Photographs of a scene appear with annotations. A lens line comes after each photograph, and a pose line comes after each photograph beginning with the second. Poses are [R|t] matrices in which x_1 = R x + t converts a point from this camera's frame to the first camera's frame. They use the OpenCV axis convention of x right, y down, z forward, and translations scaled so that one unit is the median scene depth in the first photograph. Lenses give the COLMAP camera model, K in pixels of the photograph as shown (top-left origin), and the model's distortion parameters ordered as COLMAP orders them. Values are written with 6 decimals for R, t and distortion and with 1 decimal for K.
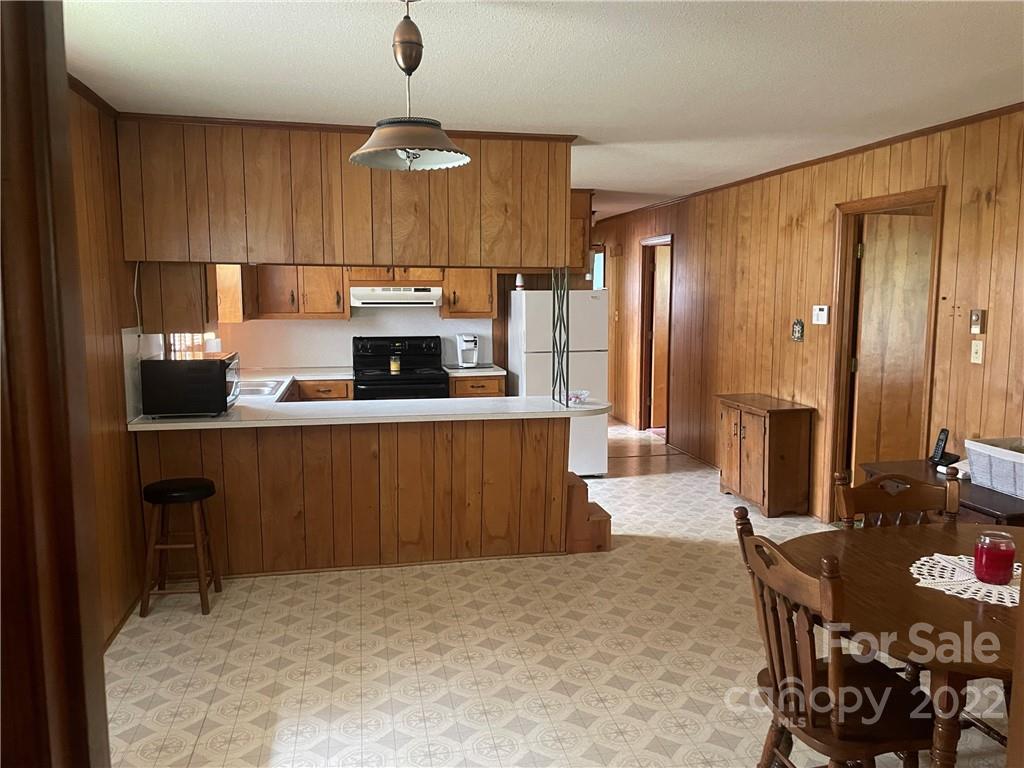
lens RADIAL K [[786.5, 0, 516.7], [0, 786.5, 381.6], [0, 0, 1]] dist [0.078779, -0.090668]
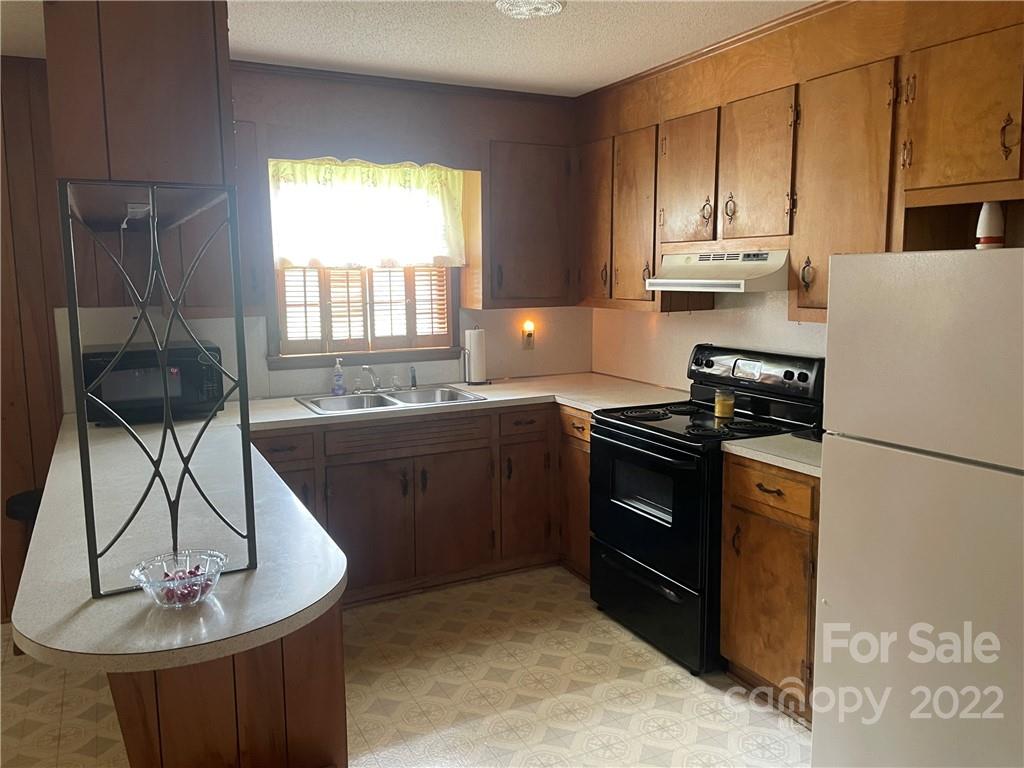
lens RADIAL K [[786.5, 0, 512.7], [0, 786.5, 375.1], [0, 0, 1]] dist [0.078779, -0.090668]
pose [[0.266947, 0.126902, -0.955319, 0.427822], [-0.102595, 0.989401, 0.102761, -0.115624], [0.958234, 0.070580, 0.277138, 1.059321]]
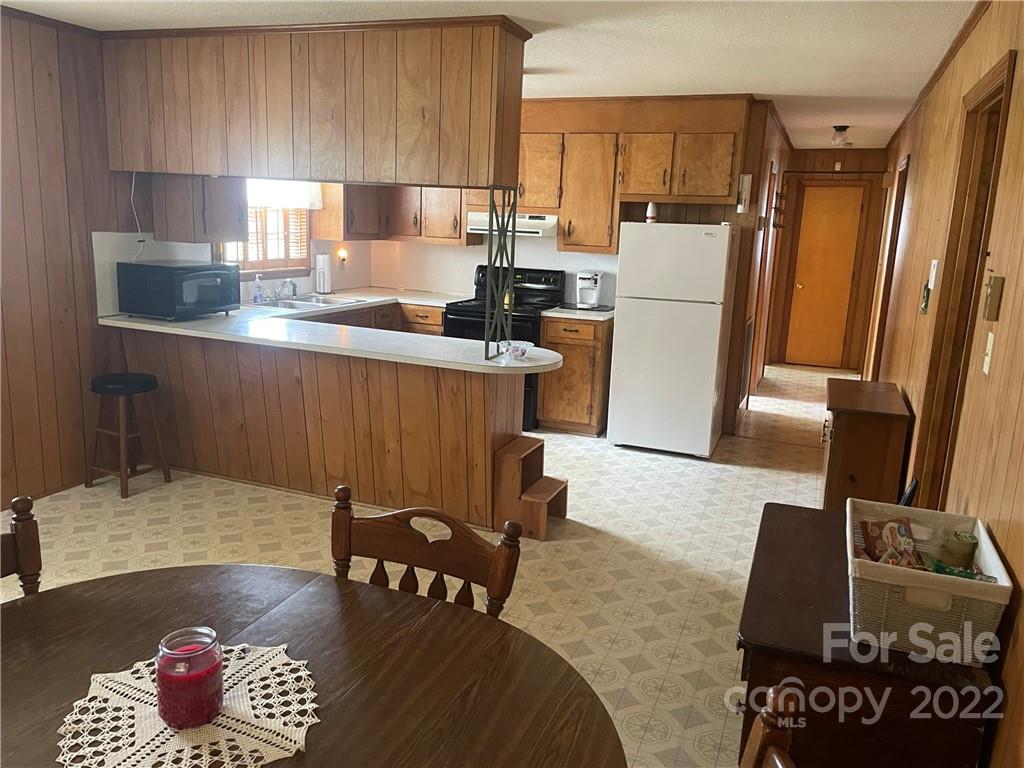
lens RADIAL K [[786.5, 0, 528.3], [0, 786.5, 383.2], [0, 0, 1]] dist [0.078779, -0.090668]
pose [[0.836310, 0.149205, -0.527564, 0.542245], [-0.106802, 0.988158, 0.110164, -0.038725], [0.537754, -0.035787, 0.842342, 0.323101]]
